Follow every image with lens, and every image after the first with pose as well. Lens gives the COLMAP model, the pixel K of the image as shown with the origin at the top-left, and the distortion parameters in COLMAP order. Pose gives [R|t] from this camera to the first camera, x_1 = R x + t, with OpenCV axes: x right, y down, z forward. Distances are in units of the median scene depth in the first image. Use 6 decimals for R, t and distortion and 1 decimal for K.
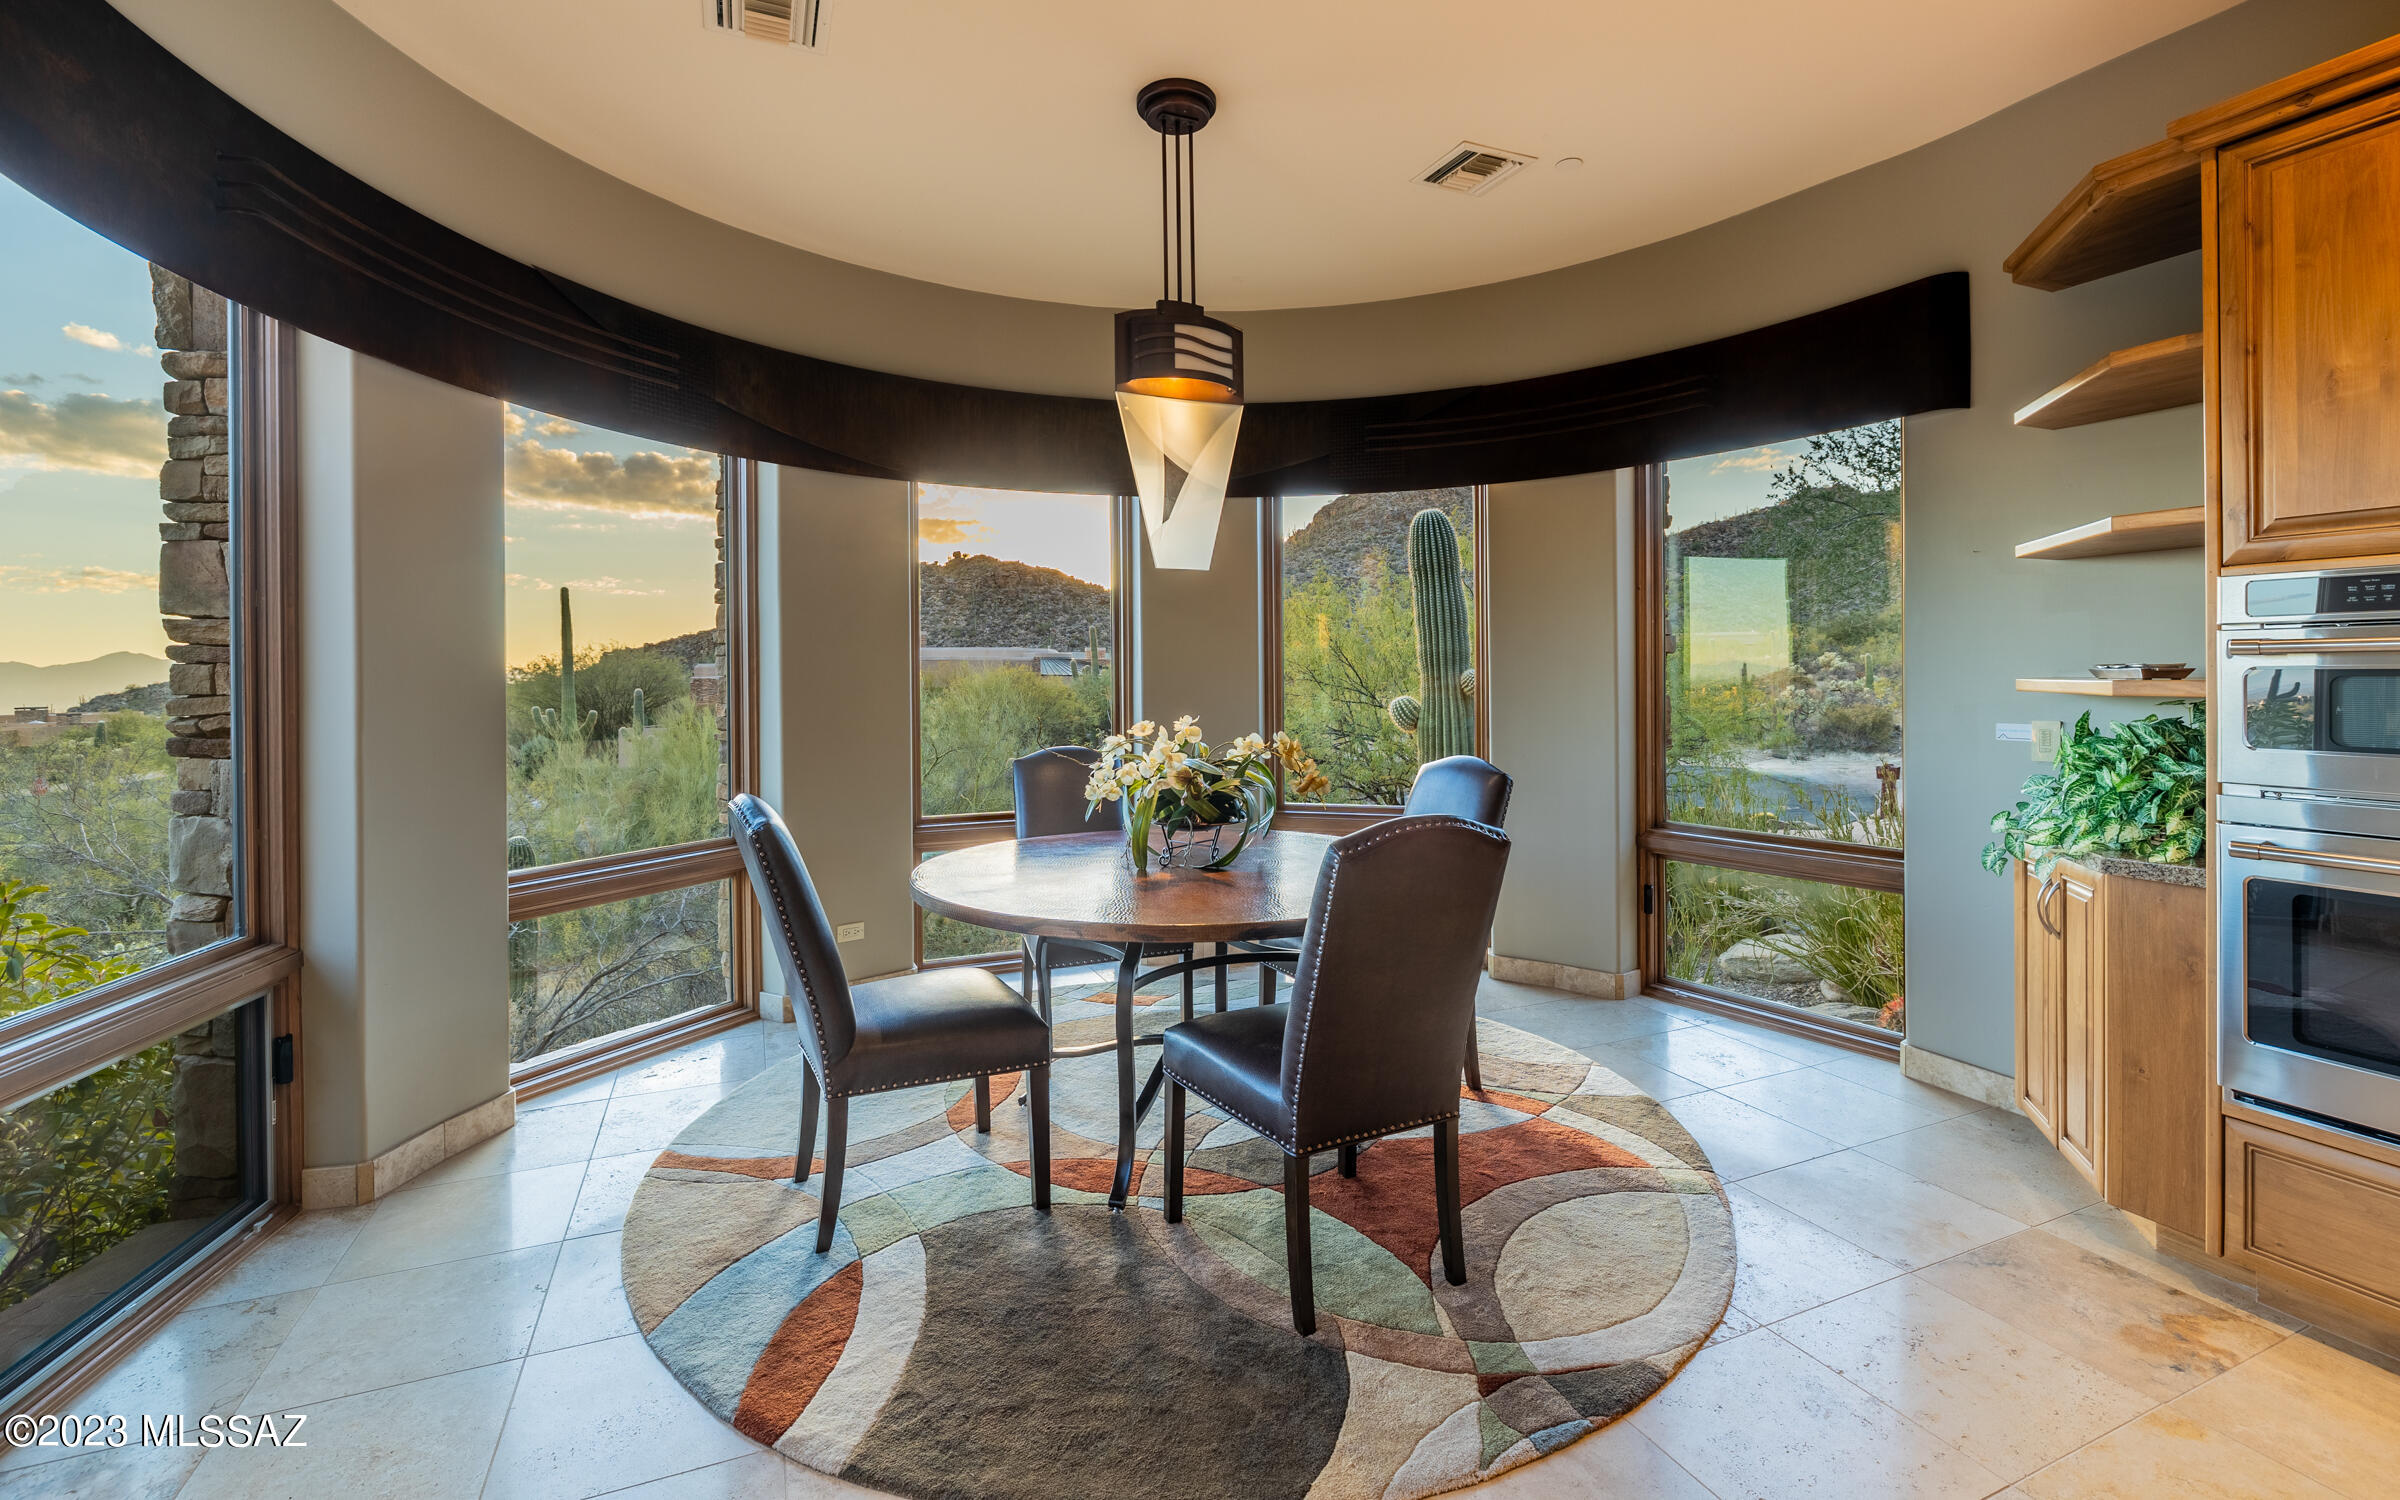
lens RADIAL K [[1066.6, 0, 1220.0], [0, 1066.6, 690.5], [0, 0, 1]] dist [-0.009537, 0.000963]
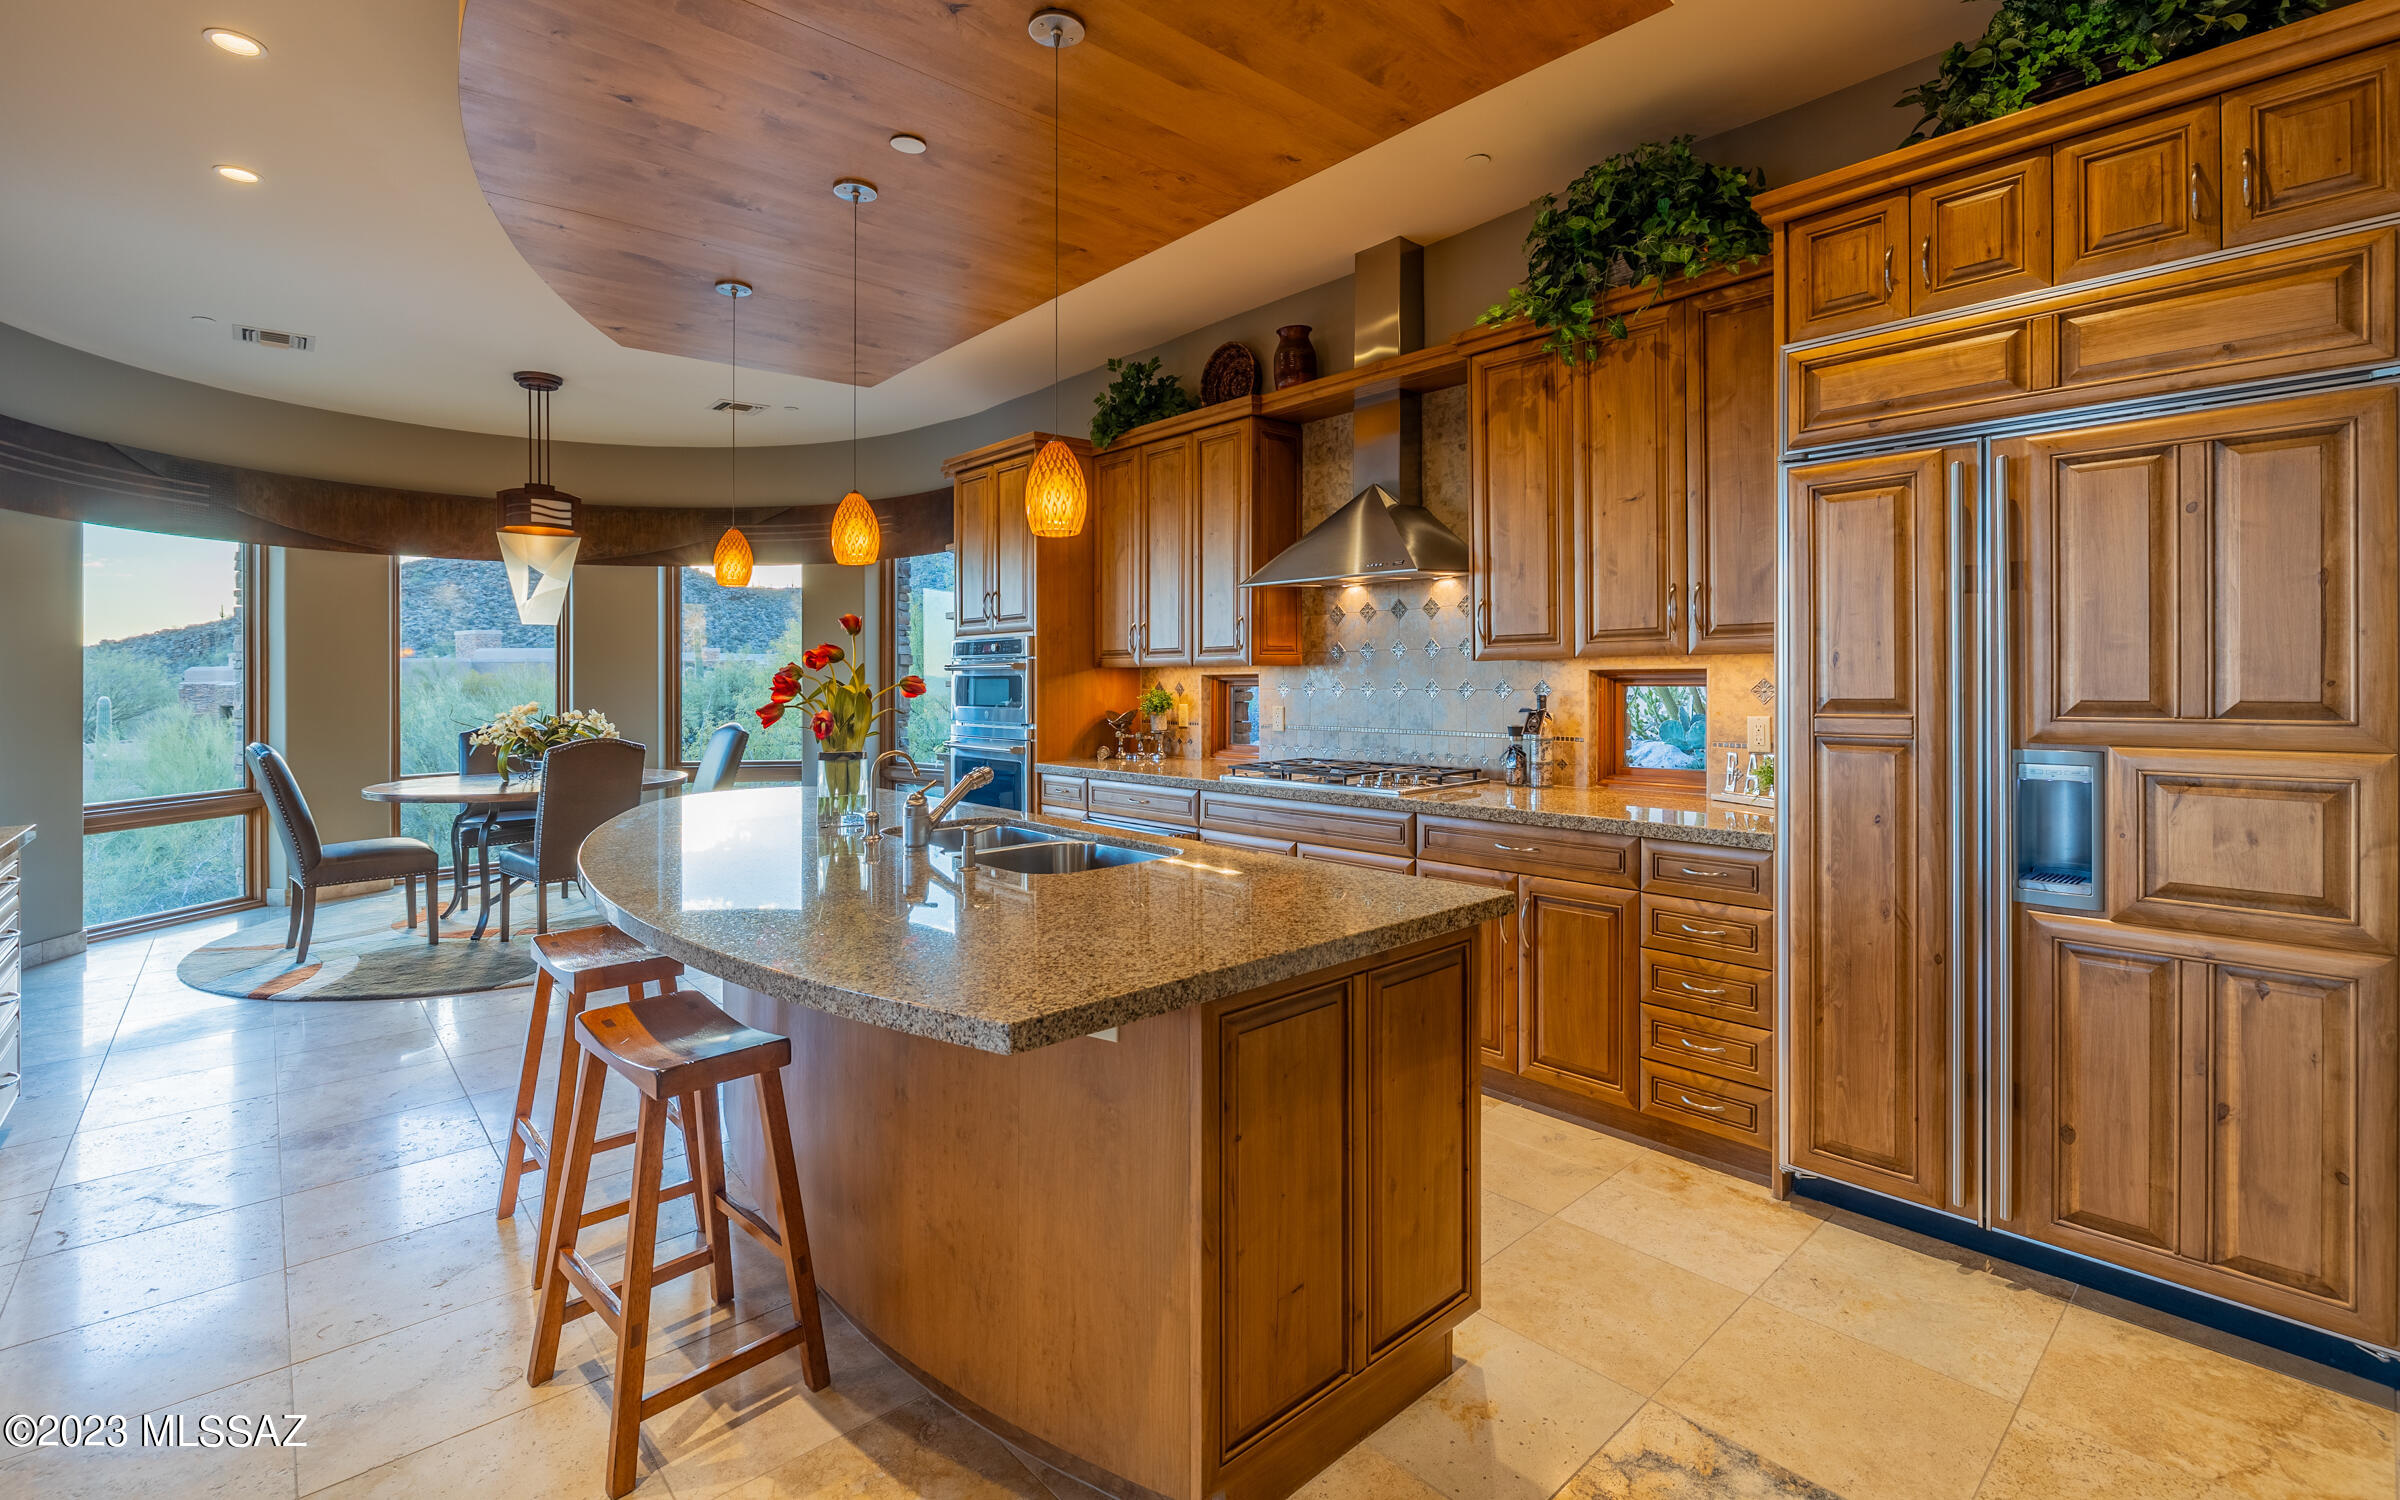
lens RADIAL K [[1066.6, 0, 1220.9], [0, 1066.6, 656.5], [0, 0, 1]] dist [-0.009537, 0.000963]
pose [[0.949682, -0.002923, 0.313203, 0.514694], [0.012231, 0.999540, -0.027758, 0.009854], [-0.312978, 0.030192, 0.949281, -1.152942]]
